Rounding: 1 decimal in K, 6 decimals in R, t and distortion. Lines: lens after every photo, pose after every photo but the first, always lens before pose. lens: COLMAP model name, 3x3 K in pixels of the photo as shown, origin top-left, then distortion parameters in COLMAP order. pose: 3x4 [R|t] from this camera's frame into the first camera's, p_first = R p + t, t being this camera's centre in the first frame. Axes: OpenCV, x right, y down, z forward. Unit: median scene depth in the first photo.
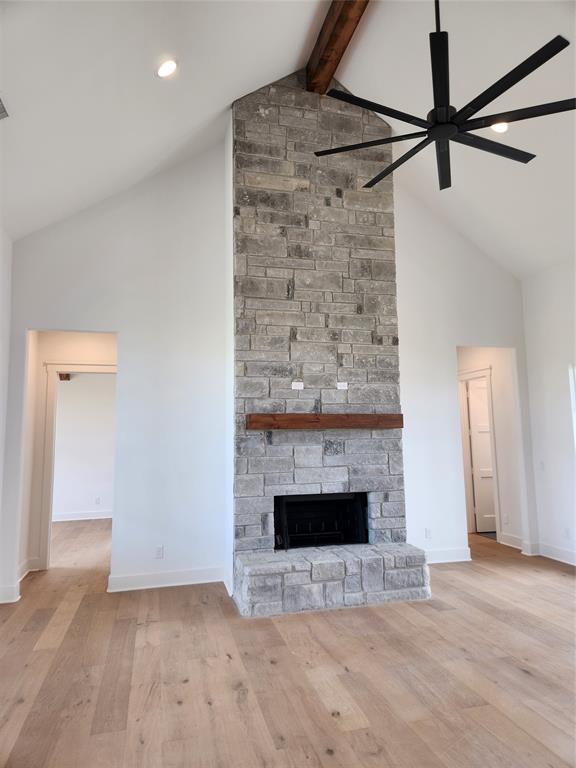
lens RADIAL K [[516.0, 0, 288.0], [0, 516.0, 384.0], [0, 0, 1]] dist [0.113279, -0.102267]
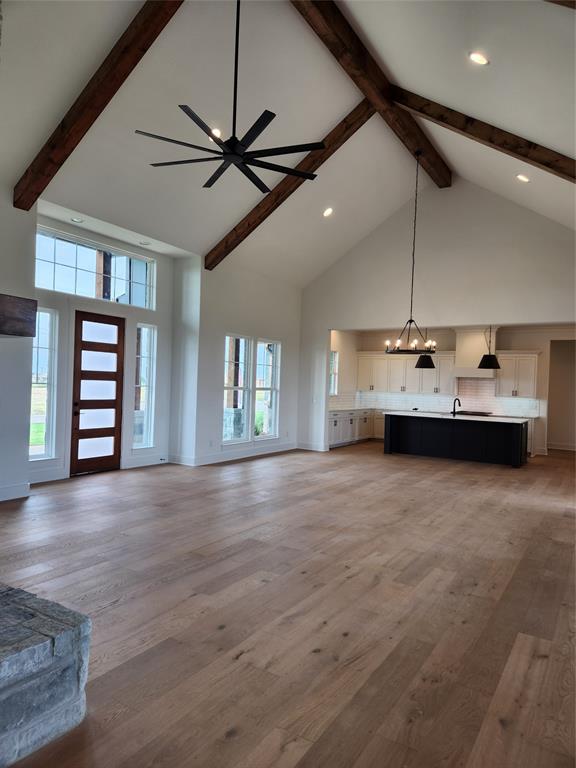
lens RADIAL K [[516.0, 0, 288.0], [0, 516.0, 384.0], [0, 0, 1]] dist [0.113279, -0.102267]
pose [[-0.701566, -0.006680, 0.712573, -0.487136], [-0.100137, 0.990958, -0.089300, 0.133447], [-0.705534, -0.134005, -0.695892, 1.069560]]
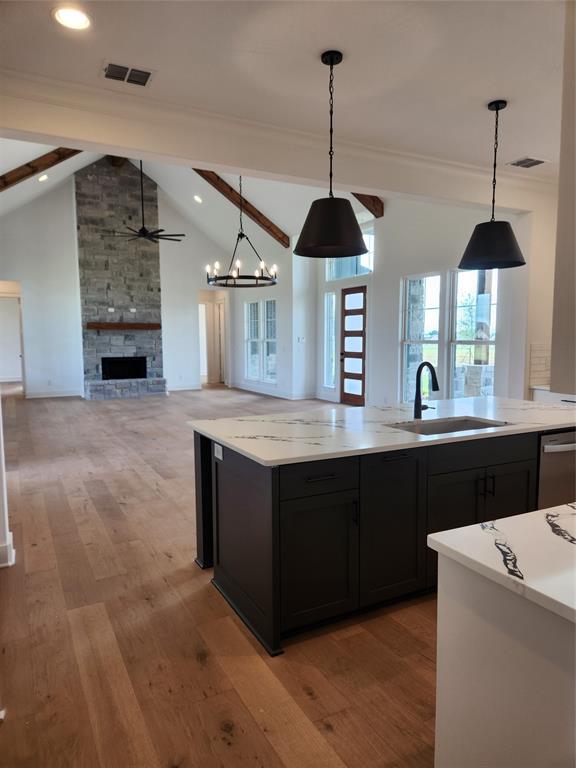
lens RADIAL K [[514.9, 0, 289.3], [0, 514.9, 389.4], [0, 0, 1]] dist [0.085381, -0.095518]
pose [[0.970461, -0.012004, 0.240958, 0.220488], [-0.038509, 0.978248, 0.203832, -0.149570], [-0.238163, -0.207090, 0.948890, -1.409944]]
